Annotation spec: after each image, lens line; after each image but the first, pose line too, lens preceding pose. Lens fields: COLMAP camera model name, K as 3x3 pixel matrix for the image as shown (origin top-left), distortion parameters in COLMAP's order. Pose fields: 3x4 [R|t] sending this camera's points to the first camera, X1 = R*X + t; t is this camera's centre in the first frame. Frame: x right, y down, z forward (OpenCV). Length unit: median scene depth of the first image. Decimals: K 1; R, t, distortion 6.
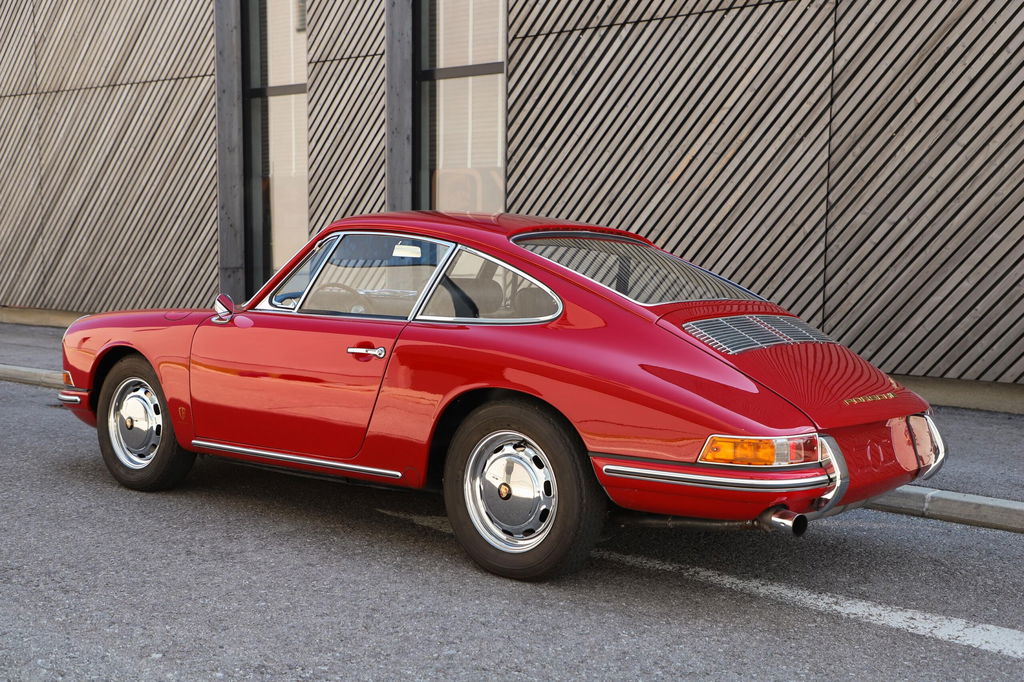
lens RADIAL K [[1237.4, 0, 512.0], [0, 1237.4, 341.0], [0, 0, 1]] dist [0.125736, -0.027321]
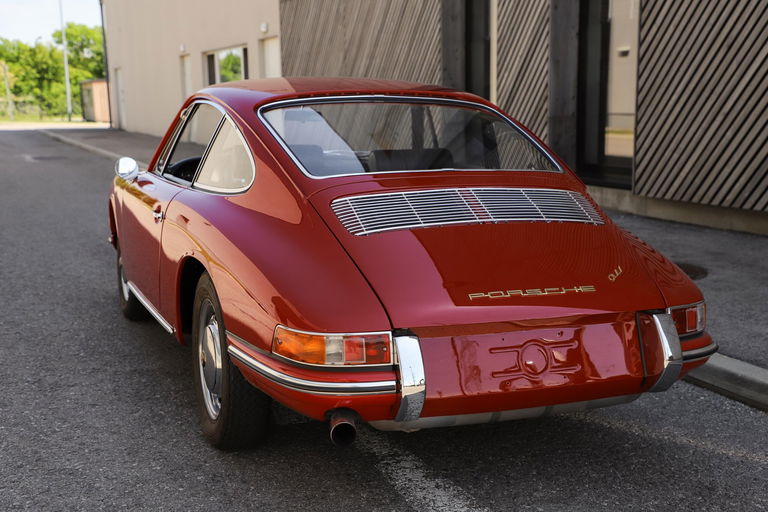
lens RADIAL K [[1023.0, 0, 384.0], [0, 1023.0, 256.0], [0, 0, 1]] dist [0.170835, 0.014375]
pose [[0.864364, 0.050209, -0.500353, 0.547762], [-0.009375, 0.996439, 0.083793, -0.035933], [0.502779, -0.067737, 0.861757, 0.351688]]
